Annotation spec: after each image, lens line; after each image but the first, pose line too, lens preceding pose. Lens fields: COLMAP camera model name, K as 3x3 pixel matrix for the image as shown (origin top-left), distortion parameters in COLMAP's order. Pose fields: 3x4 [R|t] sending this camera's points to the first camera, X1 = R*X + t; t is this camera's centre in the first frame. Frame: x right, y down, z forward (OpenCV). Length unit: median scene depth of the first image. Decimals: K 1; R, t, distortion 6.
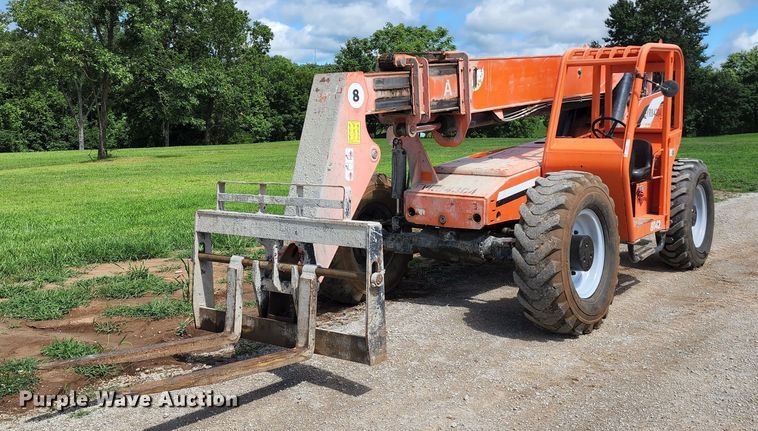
lens RADIAL K [[758.3, 0, 418.1], [0, 758.3, 163.8], [0, 0, 1]] dist [0.035079, 0.000000]
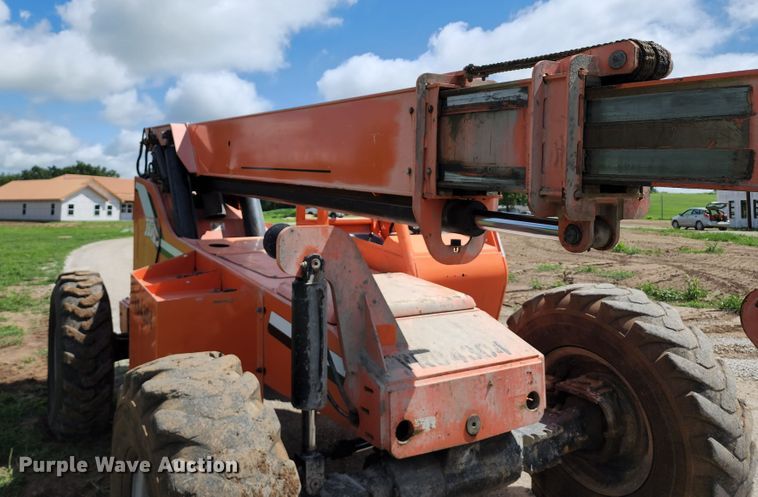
lens RADIAL K [[584.3, 0, 334.1], [0, 584.3, 168.0], [0, 0, 1]] dist [0.051034, -0.044870]
pose [[0.423207, 0.052191, 0.904529, -0.331735], [0.067526, 0.993746, -0.088933, -0.055514], [-0.903513, 0.098716, 0.417036, 0.895577]]
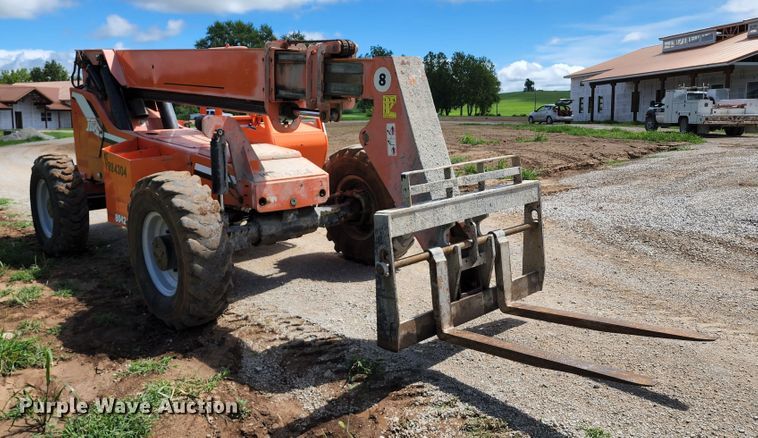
lens RADIAL K [[605.7, 0, 335.4], [0, 605.7, 186.0], [0, 0, 1]] dist [0.089564, -0.084498]
pose [[0.250630, -0.133833, 0.958787, -0.750538], [0.089899, 0.989336, 0.114597, -0.039524], [-0.963900, 0.057473, 0.259989, 0.709445]]
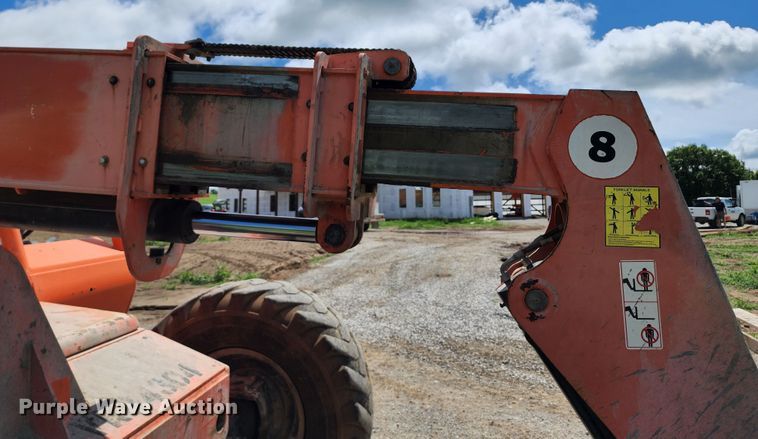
lens RADIAL K [[518.7, 0, 384.7], [0, 518.7, 151.8], [0, 0, 1]] dist [0.043000, -0.035692]
pose [[-0.442386, 0.081957, 0.893072, -0.255153], [0.065861, 0.996096, -0.058787, -0.064213], [-0.894403, 0.032812, -0.446056, 0.999172]]
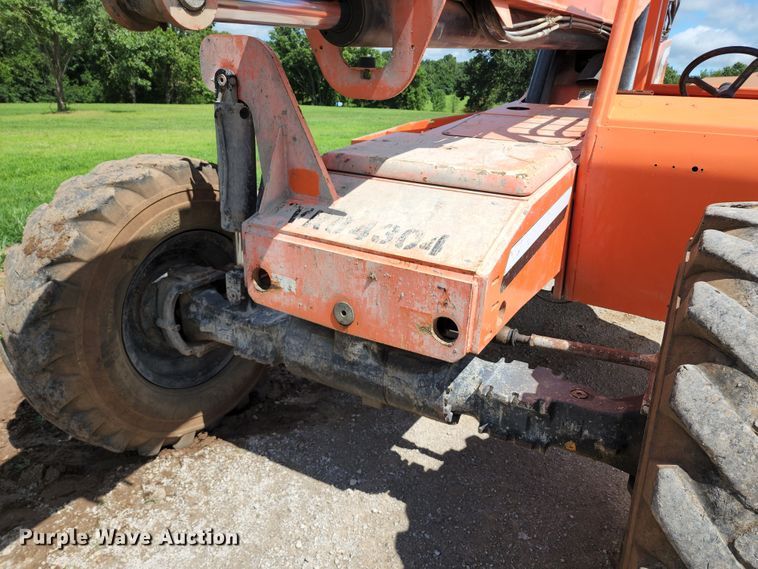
lens RADIAL K [[515.0, 0, 389.4], [0, 515.0, 285.3], [0, 0, 1]] dist [0.055800, -0.050989]
pose [[0.994523, 0.010101, 0.104029, 0.027994], [-0.039821, 0.956867, 0.287786, -0.011052], [-0.096635, -0.290352, 0.952028, 0.755146]]
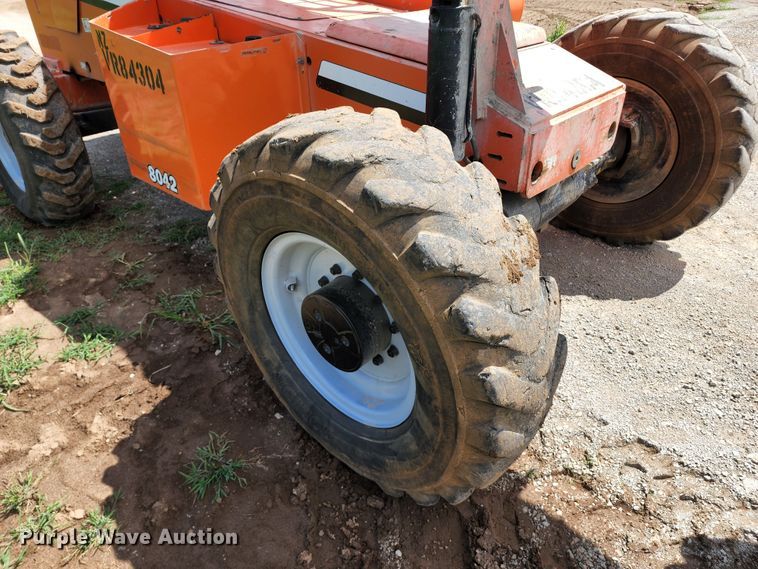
lens RADIAL K [[515.0, 0, 374.4], [0, 515.0, 279.4], [0, 0, 1]] dist [0.055800, -0.050989]
pose [[0.126754, -0.526995, 0.840363, -0.289440], [0.081906, 0.849864, 0.520599, -0.040884], [-0.988547, 0.002843, 0.150888, 1.057272]]
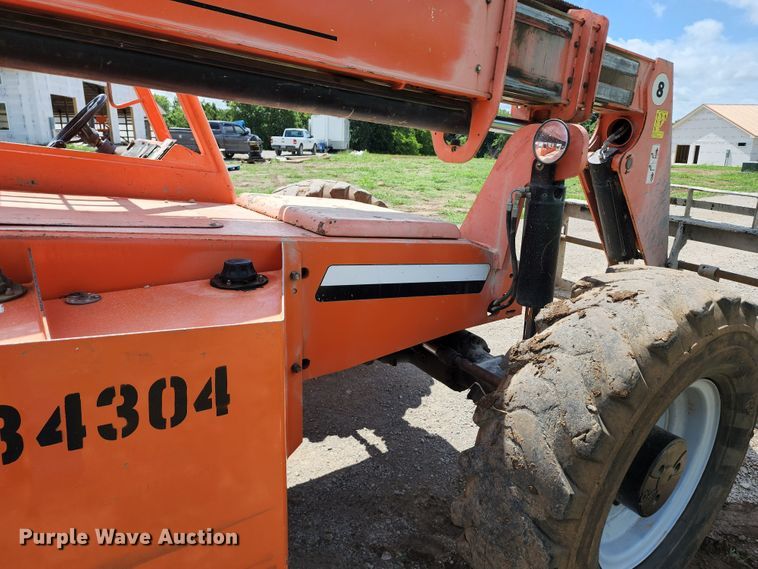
lens RADIAL K [[515.0, 0, 376.4], [0, 515.0, 283.1], [0, 0, 1]] dist [0.055800, -0.050989]
pose [[-0.941244, -0.121237, 0.315216, -0.034372], [-0.007786, 0.940886, 0.338633, -0.066478], [-0.337637, 0.316282, -0.886548, 1.360869]]
